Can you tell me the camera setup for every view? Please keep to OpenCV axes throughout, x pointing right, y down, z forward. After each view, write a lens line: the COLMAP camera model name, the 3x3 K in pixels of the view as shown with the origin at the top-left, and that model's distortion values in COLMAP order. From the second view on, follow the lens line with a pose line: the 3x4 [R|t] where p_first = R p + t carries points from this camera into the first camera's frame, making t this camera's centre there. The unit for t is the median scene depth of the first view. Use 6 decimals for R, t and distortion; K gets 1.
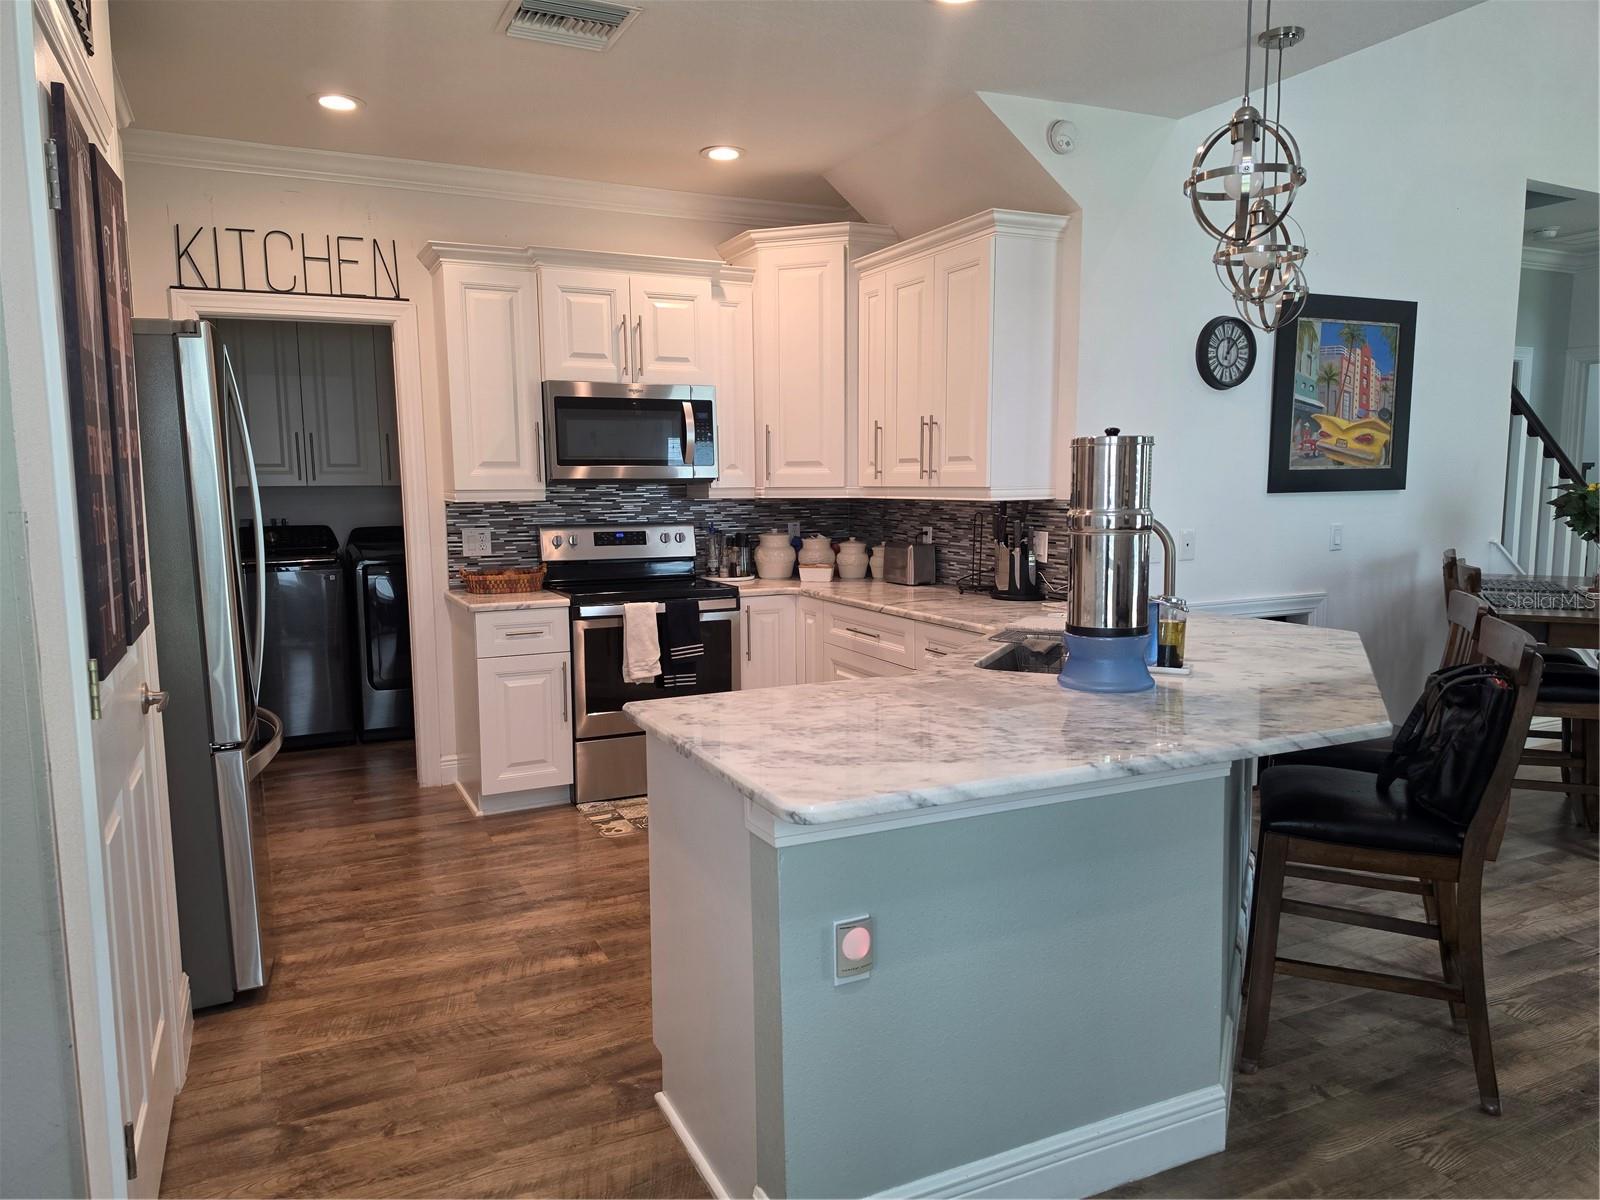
lens RADIAL K [[1106.4, 0, 808.1], [0, 1106.4, 603.3], [0, 0, 1]] dist [0.088265, -0.121166]
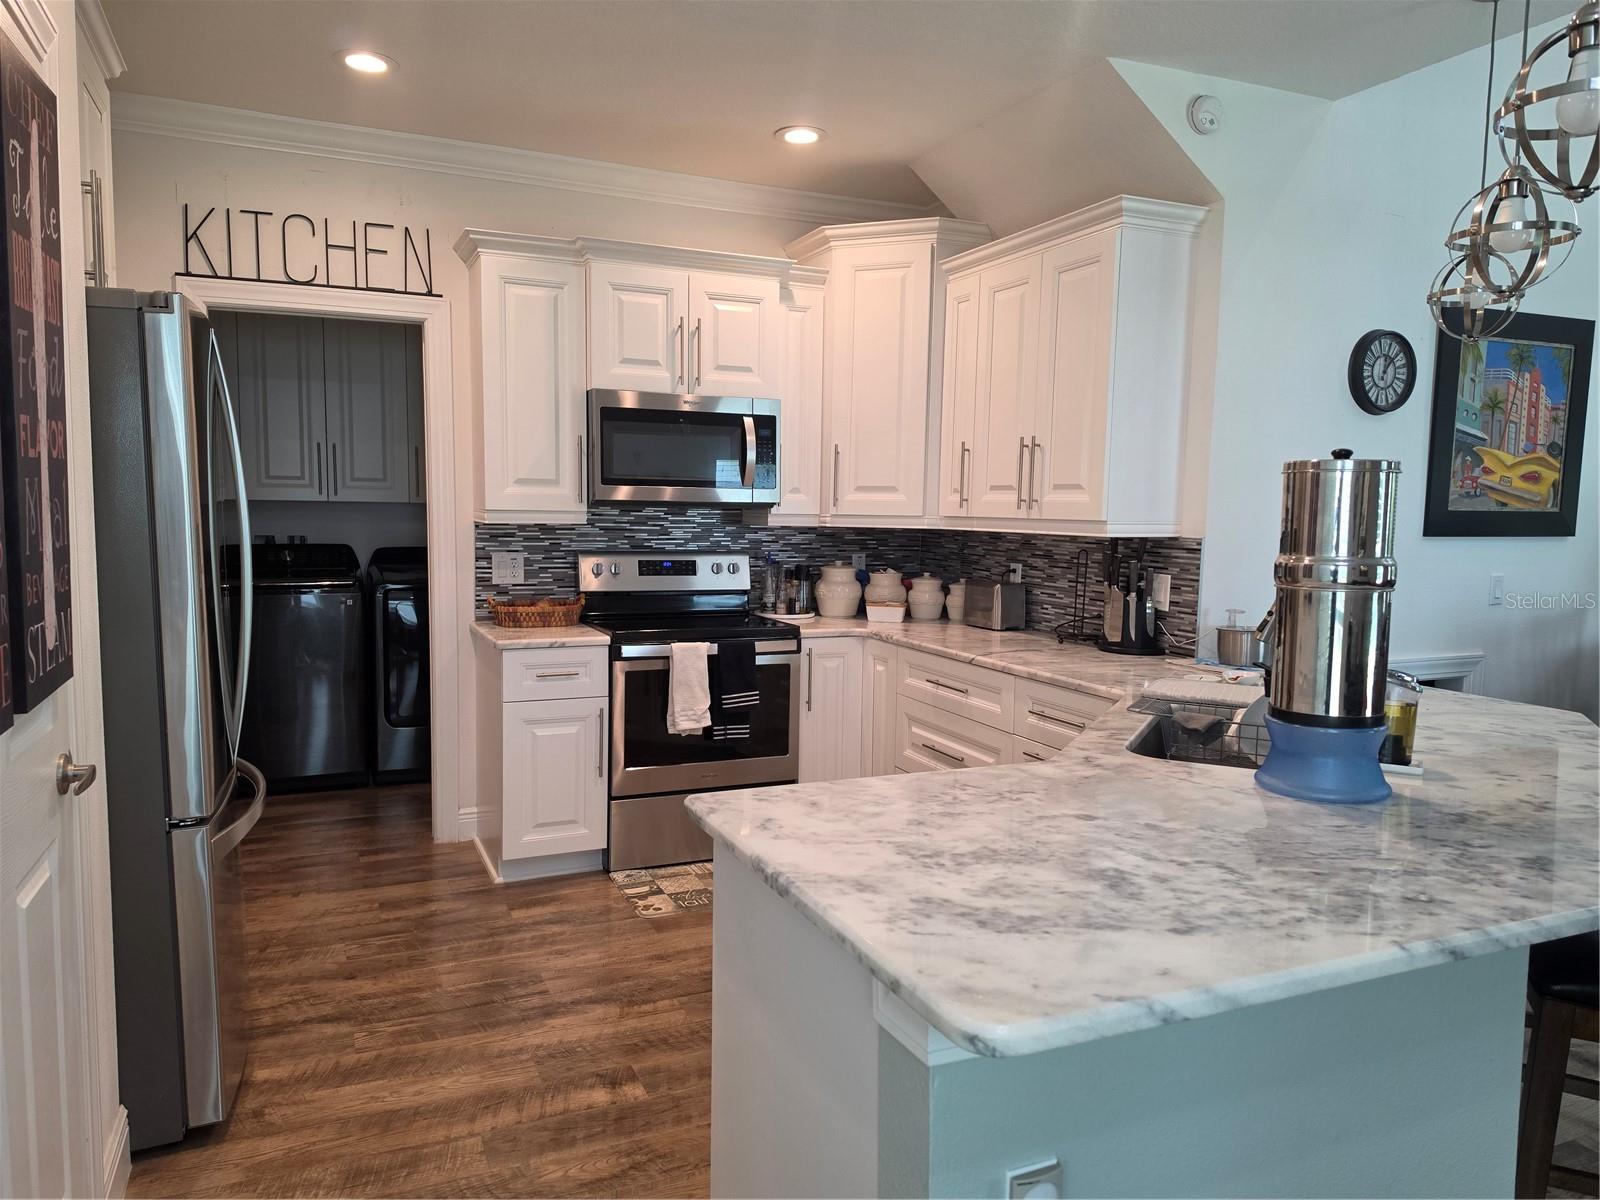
lens RADIAL K [[1104.1, 0, 804.6], [0, 1104.1, 598.4], [0, 0, 1]] dist [0.057339, -0.064877]
pose [[0.999174, 0.027212, -0.030174, -0.035875], [-0.028044, 0.999228, -0.027520, -0.014229], [0.029402, 0.028343, 0.999166, 0.133234]]
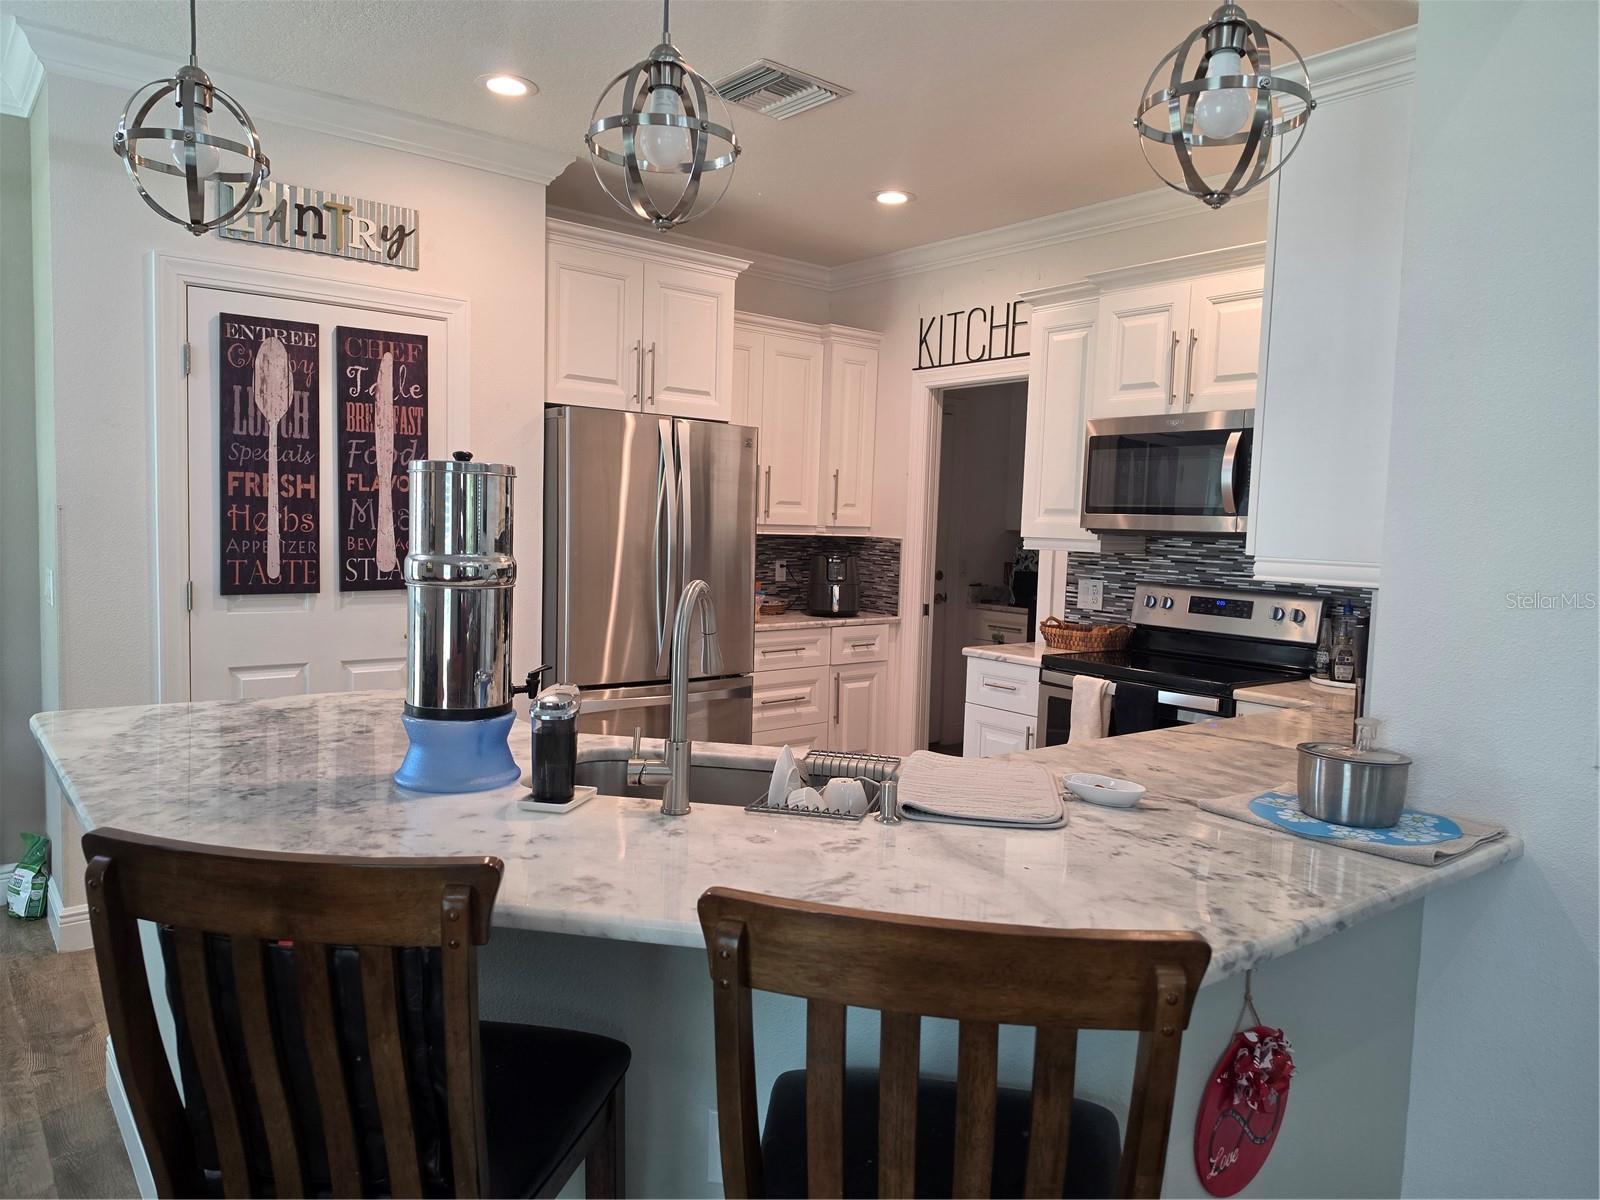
lens RADIAL K [[1094.1, 0, 800.8], [0, 1094.1, 606.6], [0, 0, 1]] dist [0.107711, -0.167387]
pose [[0.224758, 0.093720, -0.969897, 0.591120], [-0.143821, 0.987653, 0.062107, -0.072021], [0.963742, 0.125533, 0.235462, 0.581165]]
